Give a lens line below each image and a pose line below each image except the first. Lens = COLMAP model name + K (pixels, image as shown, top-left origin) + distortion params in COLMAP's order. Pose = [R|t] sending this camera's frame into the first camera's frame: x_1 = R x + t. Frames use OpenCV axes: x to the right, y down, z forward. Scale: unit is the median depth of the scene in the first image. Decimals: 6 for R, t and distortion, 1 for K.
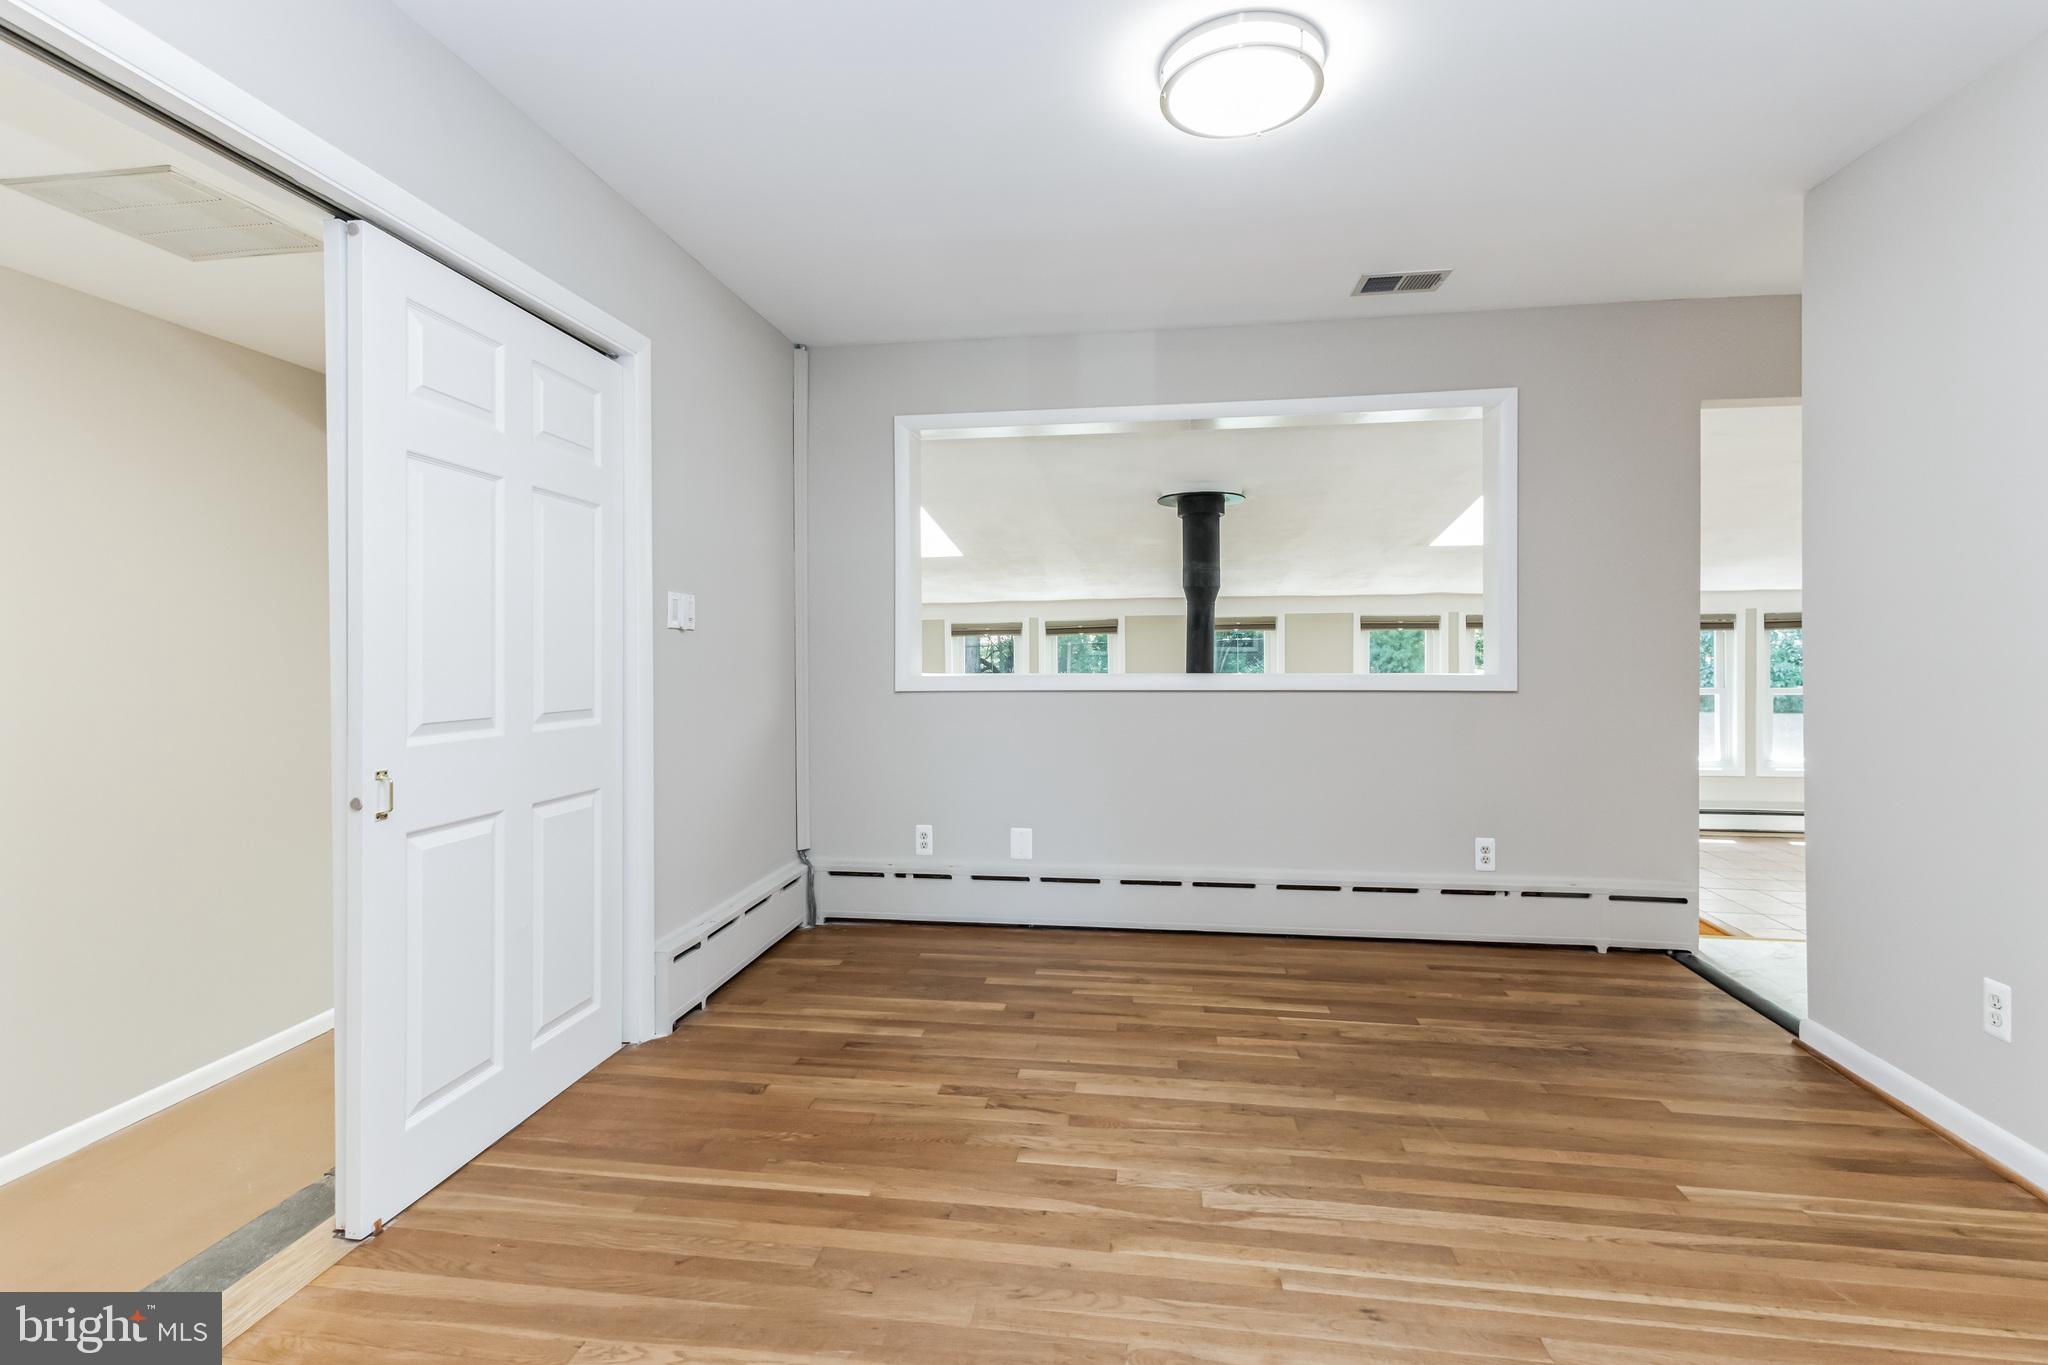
lens RADIAL K [[953.2, 0, 1020.2], [0, 953.2, 668.0], [0, 0, 1]] dist [-0.002944, -0.000317]
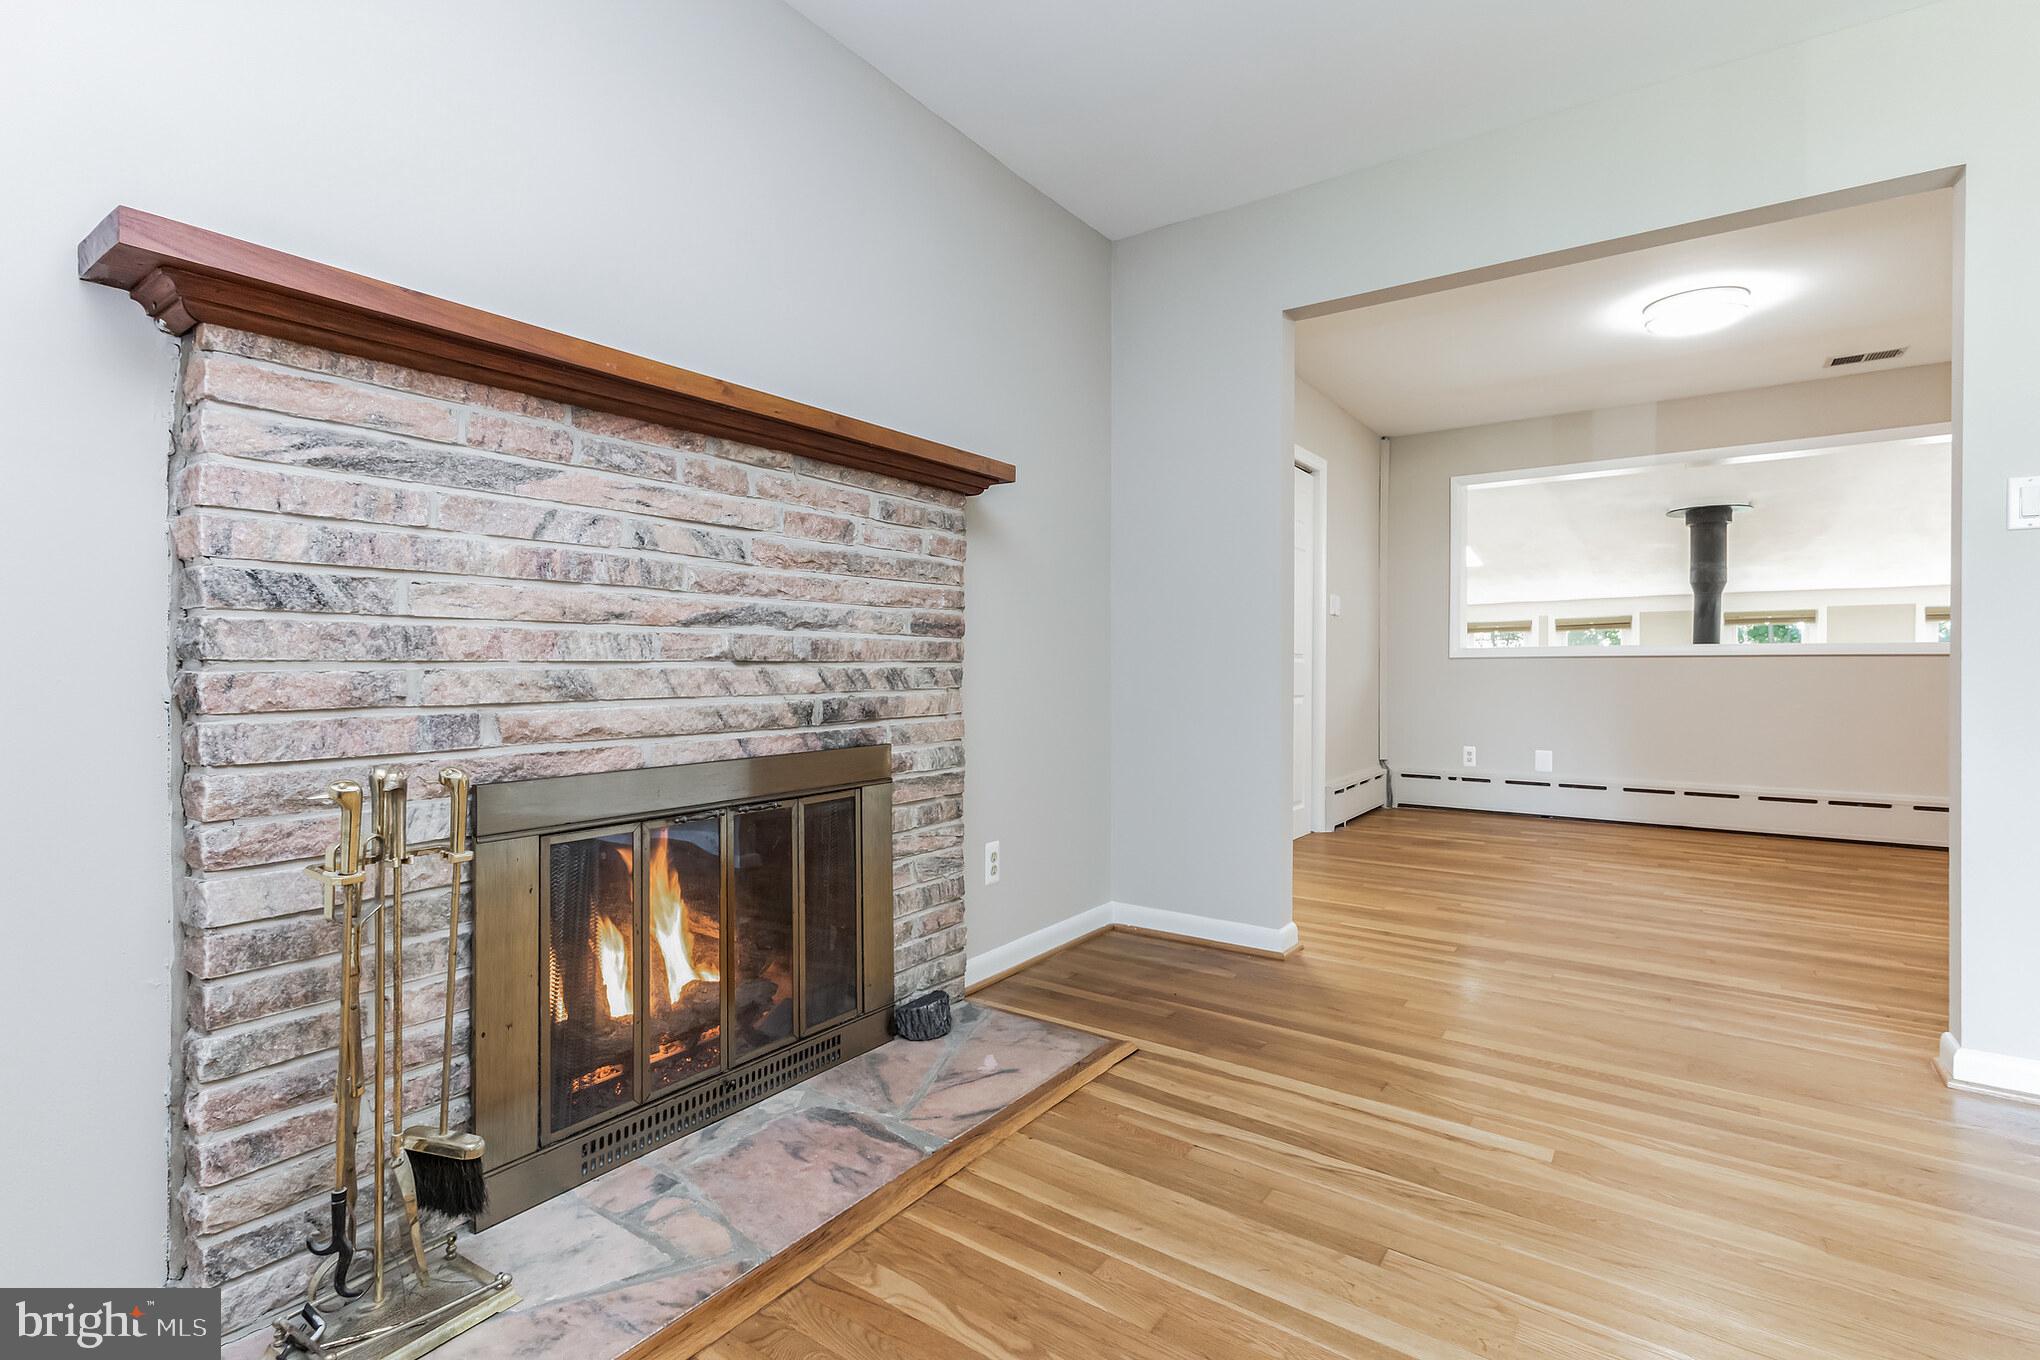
lens RADIAL K [[942.8, 0, 1011.1], [0, 942.8, 667.7], [0, 0, 1]] dist [0.001746, 0.000786]
pose [[0.883001, 0.005050, -0.469344, -0.041254], [-0.011357, 0.999879, -0.010608, 0.063808], [0.469234, 0.014697, 0.882952, -0.664669]]
